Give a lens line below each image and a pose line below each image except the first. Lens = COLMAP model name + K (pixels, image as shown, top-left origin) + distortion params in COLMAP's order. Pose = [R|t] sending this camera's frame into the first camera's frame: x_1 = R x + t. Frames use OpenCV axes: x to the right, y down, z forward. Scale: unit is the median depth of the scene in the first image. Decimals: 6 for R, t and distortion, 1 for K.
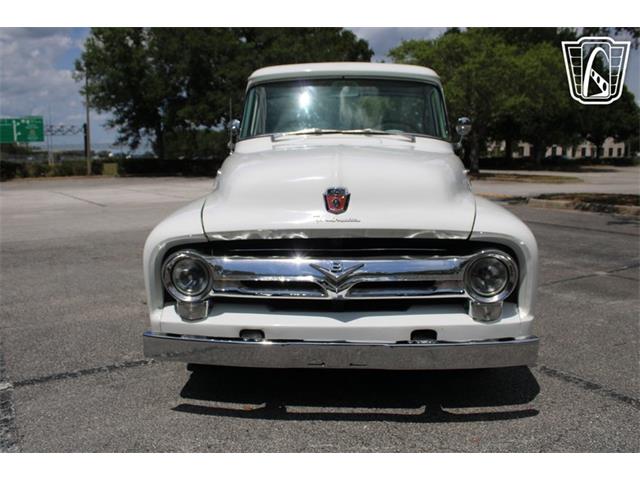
lens RADIAL K [[587.3, 0, 317.2], [0, 587.3, 242.0], [0, 0, 1]] dist [-0.140808, 0.128526]
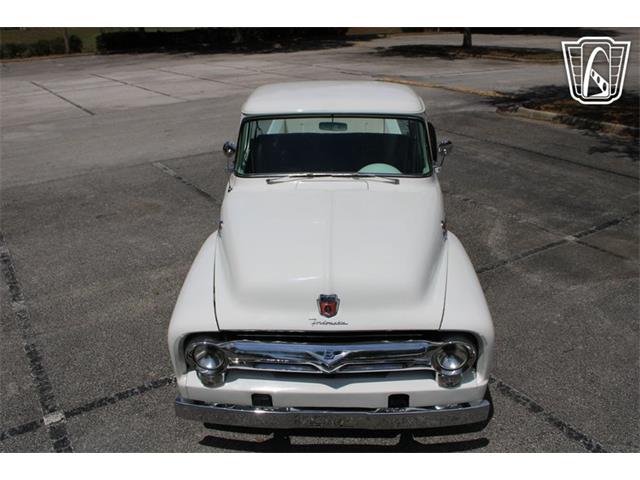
lens RADIAL K [[591.3, 0, 320.1], [0, 591.3, 238.4], [0, 0, 1]] dist [-0.087912, 0.008157]
pose [[0.999619, -0.020781, 0.018191, -0.002144], [0.015214, 0.964050, 0.265285, -0.438228], [-0.023050, -0.264907, 0.963998, -0.106837]]
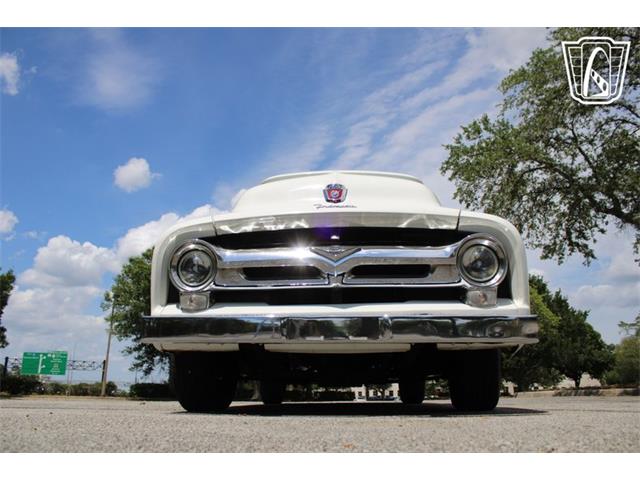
lens RADIAL K [[534.9, 0, 317.2], [0, 534.9, 239.7], [0, 0, 1]] dist [-0.154799, 0.134447]
pose [[0.999939, 0.010891, -0.002032, 0.000943], [-0.010714, 0.903868, -0.427678, 0.183765], [-0.002821, 0.427673, 0.903929, 0.050589]]
